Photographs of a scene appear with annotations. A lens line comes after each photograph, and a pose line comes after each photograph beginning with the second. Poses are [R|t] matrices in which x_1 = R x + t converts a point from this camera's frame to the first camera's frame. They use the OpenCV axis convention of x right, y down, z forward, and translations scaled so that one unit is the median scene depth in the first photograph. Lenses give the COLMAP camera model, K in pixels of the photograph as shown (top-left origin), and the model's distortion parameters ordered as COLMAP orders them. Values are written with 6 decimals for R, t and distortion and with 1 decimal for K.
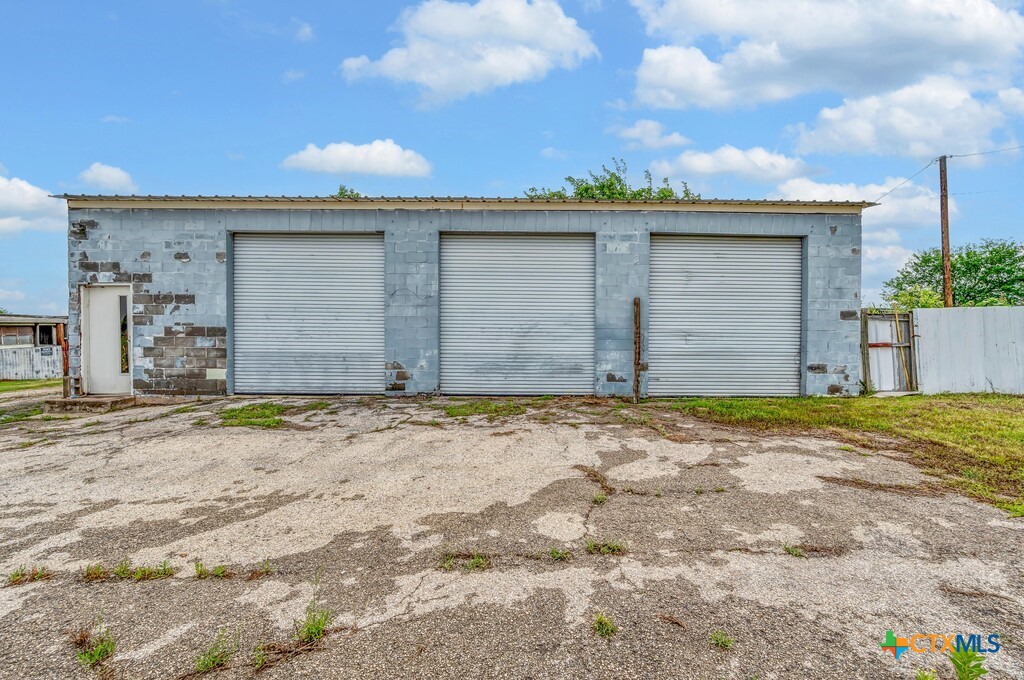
lens RADIAL K [[401.2, 0, 513.0], [0, 401.2, 338.5], [0, 0, 1]] dist [-0.007929, 0.000061]
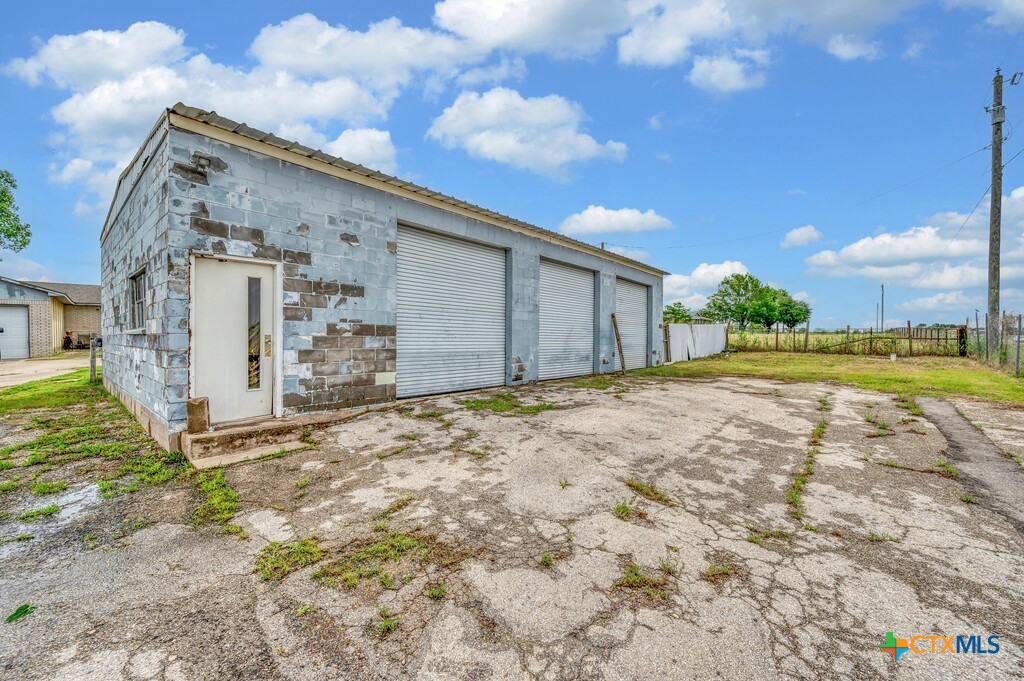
lens RADIAL K [[401.2, 0, 515.2], [0, 401.2, 339.2], [0, 0, 1]] dist [-0.007929, 0.000061]
pose [[0.662425, -0.004108, 0.749117, -1.220247], [0.003331, 0.999991, 0.002538, 0.000928], [-0.749121, 0.000814, 0.662433, 0.197928]]
